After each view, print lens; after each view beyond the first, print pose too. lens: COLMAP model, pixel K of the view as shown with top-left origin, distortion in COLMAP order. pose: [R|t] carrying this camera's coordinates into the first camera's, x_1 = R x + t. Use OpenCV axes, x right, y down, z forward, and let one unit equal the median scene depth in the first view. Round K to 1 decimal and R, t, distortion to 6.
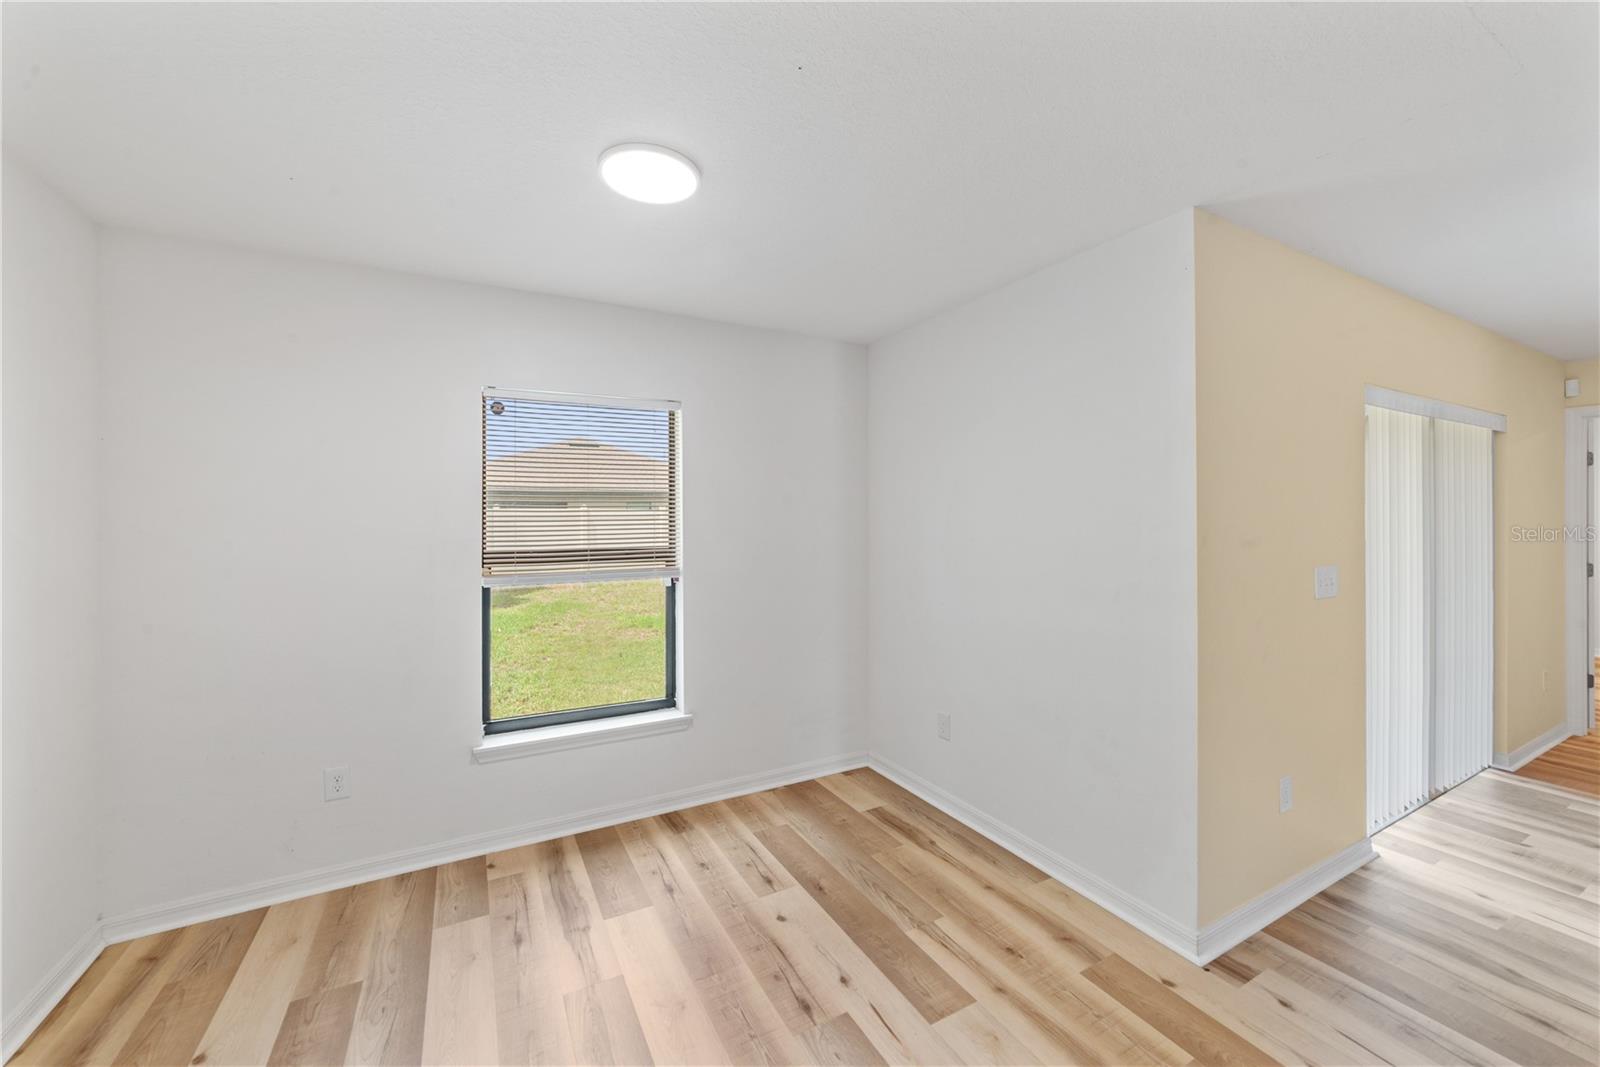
lens RADIAL K [[618.0, 0, 793.5], [0, 618.0, 523.6], [0, 0, 1]] dist [-0.018900, 0.006916]
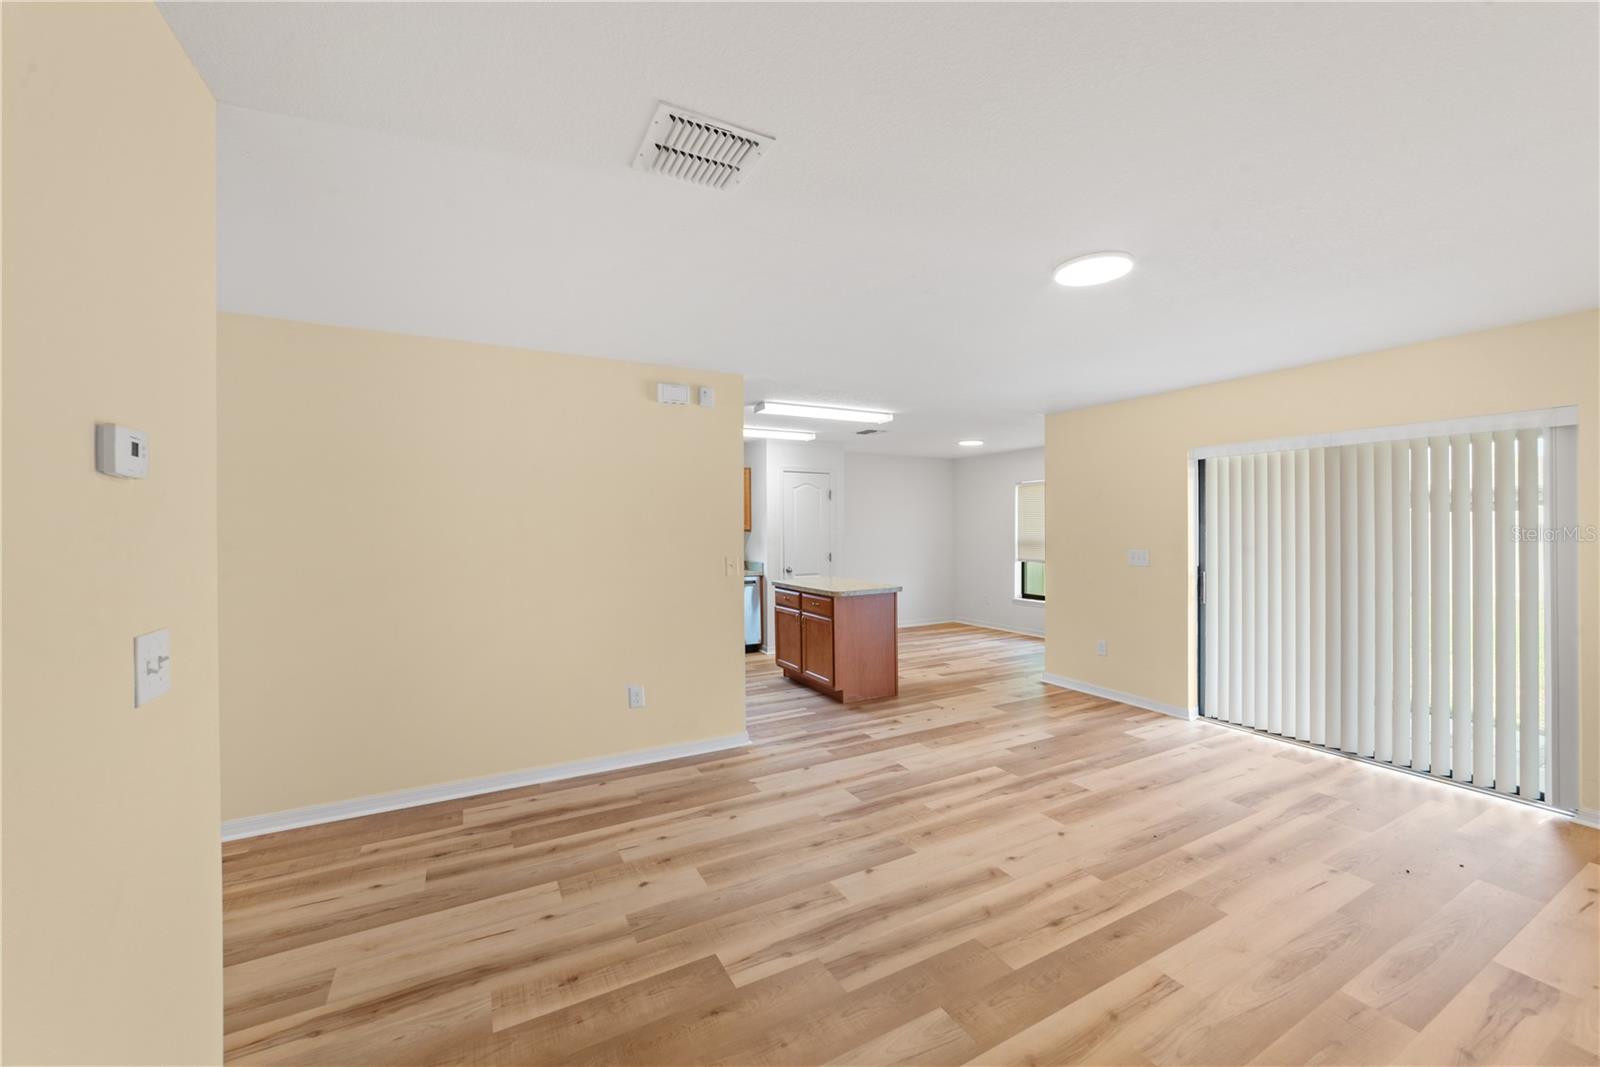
lens RADIAL K [[618.0, 0, 801.7], [0, 618.0, 525.6], [0, 0, 1]] dist [-0.018900, 0.006916]
pose [[0.008653, 0.001447, -0.999962, 2.635733], [0.002720, 0.999995, 0.001471, -0.015662], [0.999959, -0.002733, 0.008649, -0.112162]]
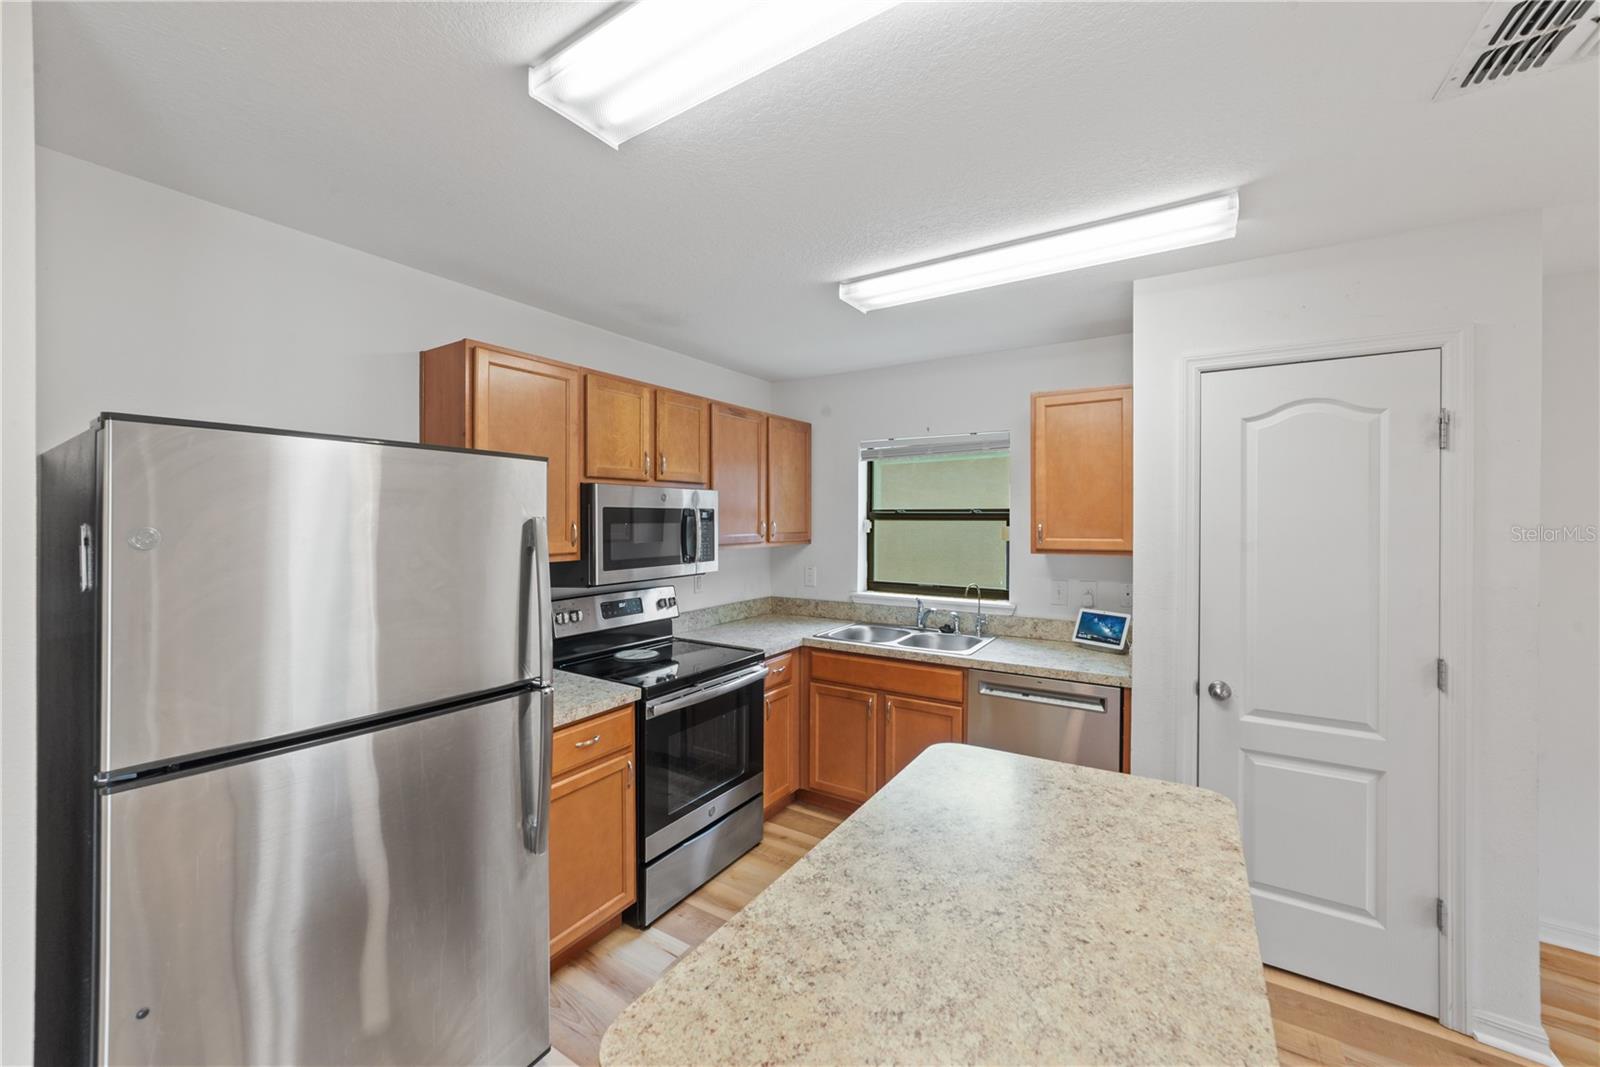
lens RADIAL K [[618.0, 0, 791.5], [0, 618.0, 522.7], [0, 0, 1]] dist [-0.018900, 0.006916]
pose [[-0.874547, 0.006874, -0.484893, 0.832246], [0.001439, 0.999932, 0.011580, -0.053276], [0.484939, 0.009429, -0.874497, 0.291718]]
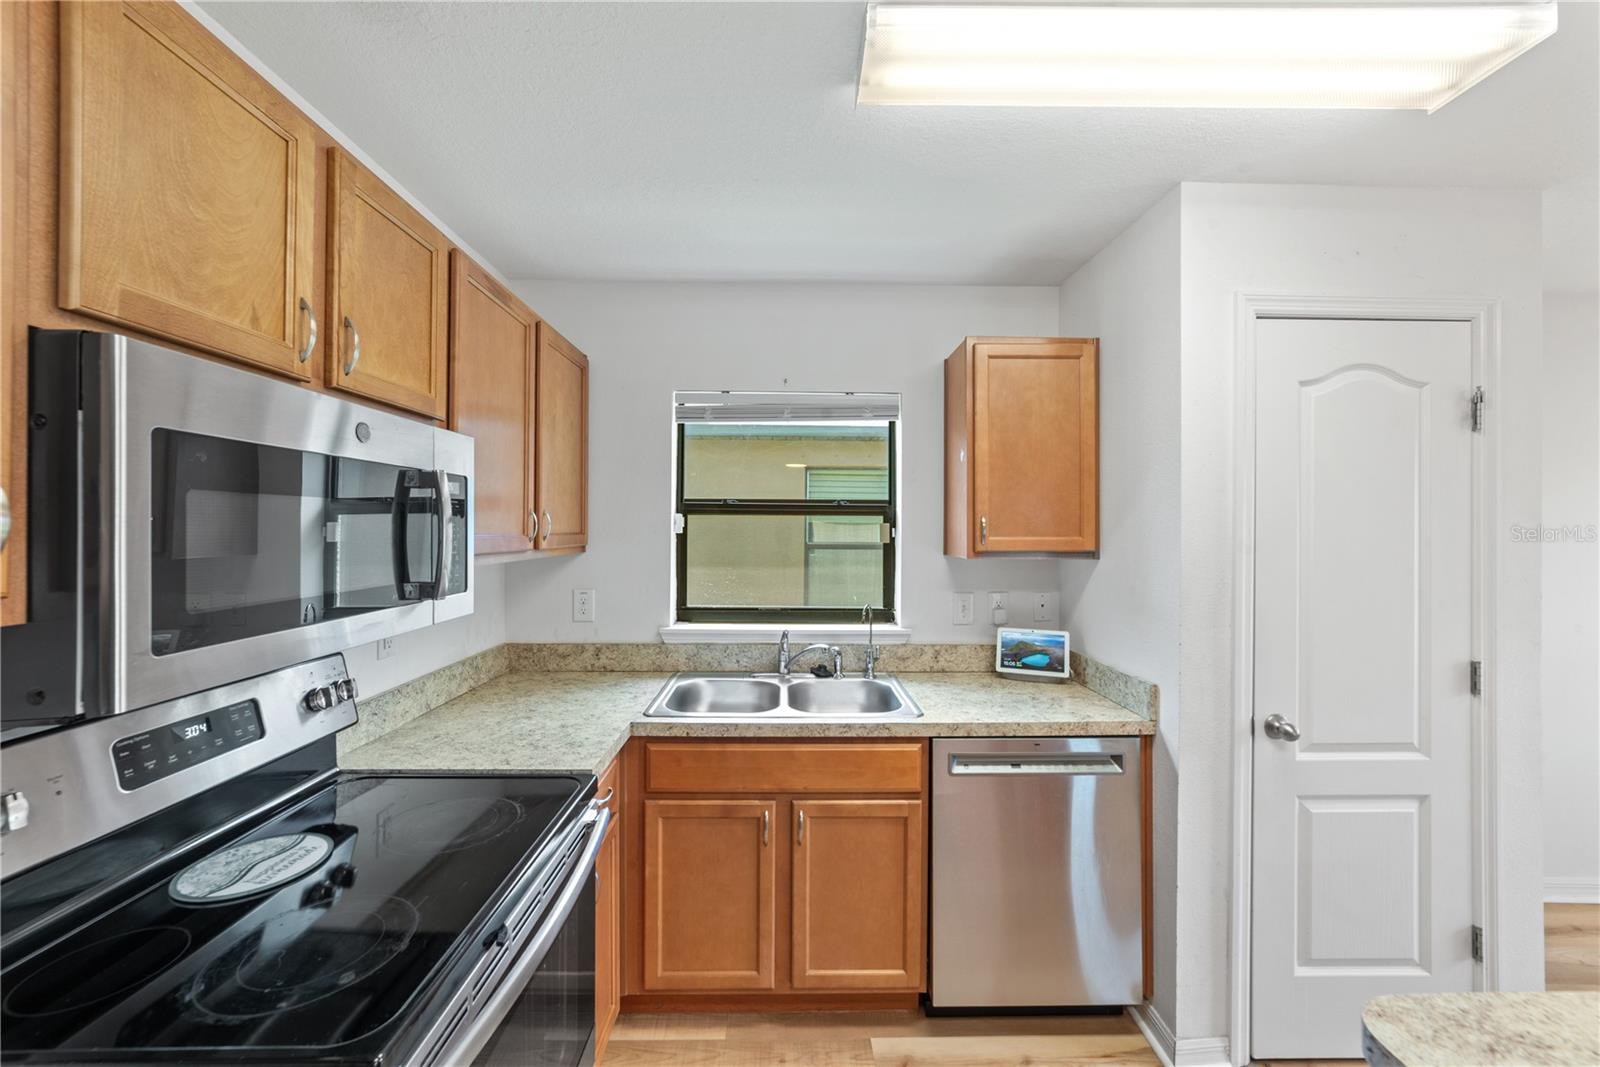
lens RADIAL K [[618.0, 0, 795.3], [0, 618.0, 527.0], [0, 0, 1]] dist [-0.018900, 0.006916]
pose [[-0.459080, 0.000608, -0.888395, 0.733601], [-0.004806, 0.999983, 0.003168, -0.026324], [0.888382, 0.005724, -0.459070, -0.300402]]
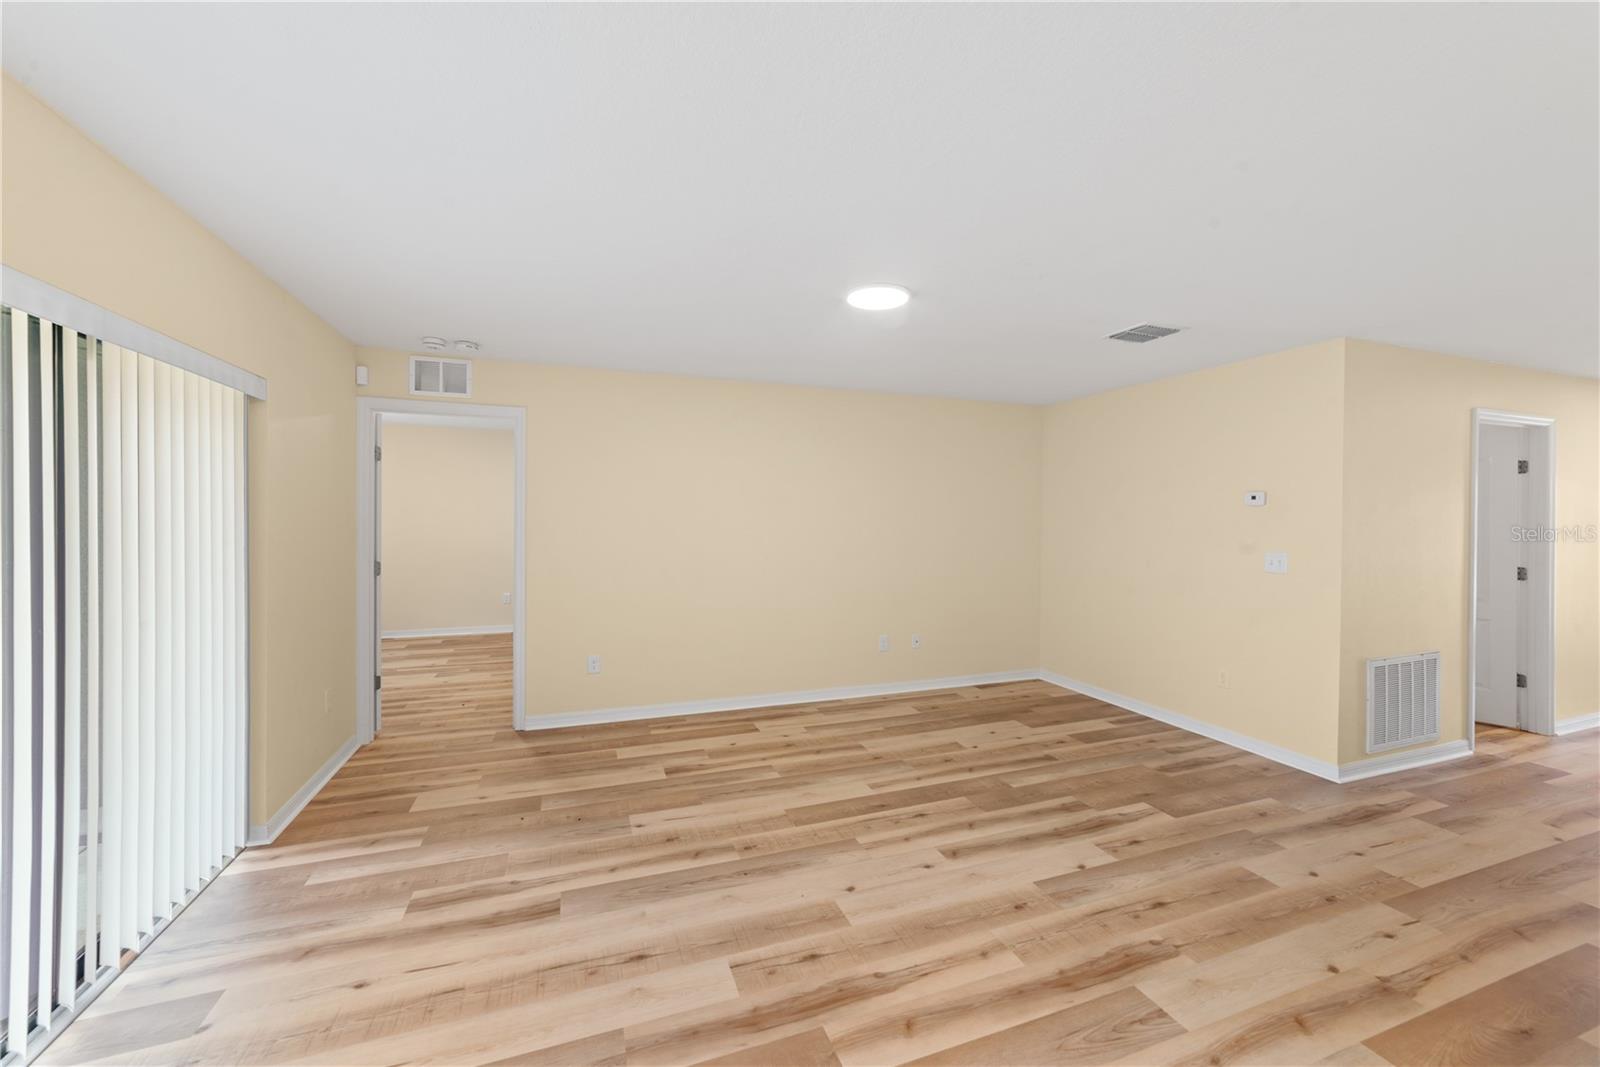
lens RADIAL K [[618.0, 0, 792.7], [0, 618.0, 518.4], [0, 0, 1]] dist [-0.018900, 0.006916]
pose [[0.151859, 0.005919, 0.988384, 0.664781], [-0.006939, 0.999964, -0.004922, -0.005723], [-0.988378, -0.006111, 0.151895, 0.301992]]
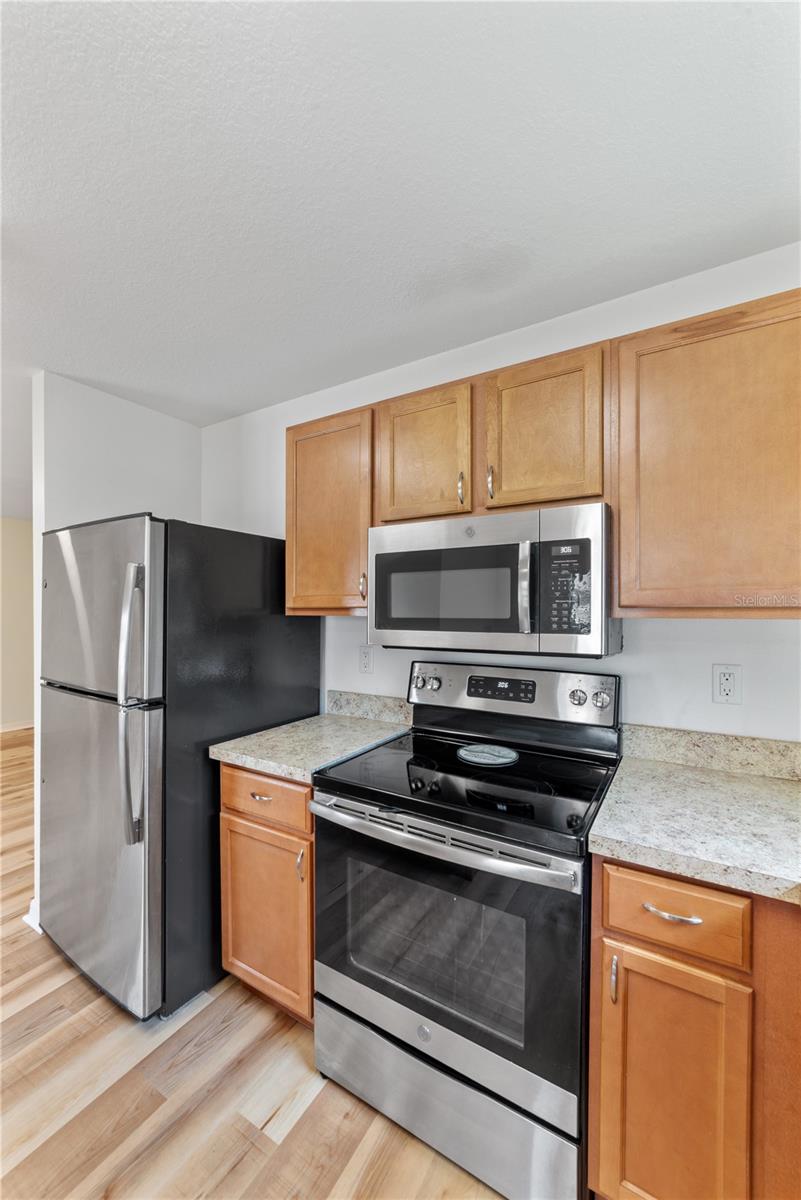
lens RADIAL K [[463.5, 0, 408.2], [0, 463.5, 617.5], [0, 0, 1]] dist [-0.018900, 0.006916]
pose [[-0.515759, -0.006934, 0.856706, 0.096369], [0.001866, 0.999956, 0.009217, 0.009200], [-0.856732, 0.006352, -0.515723, -0.386461]]
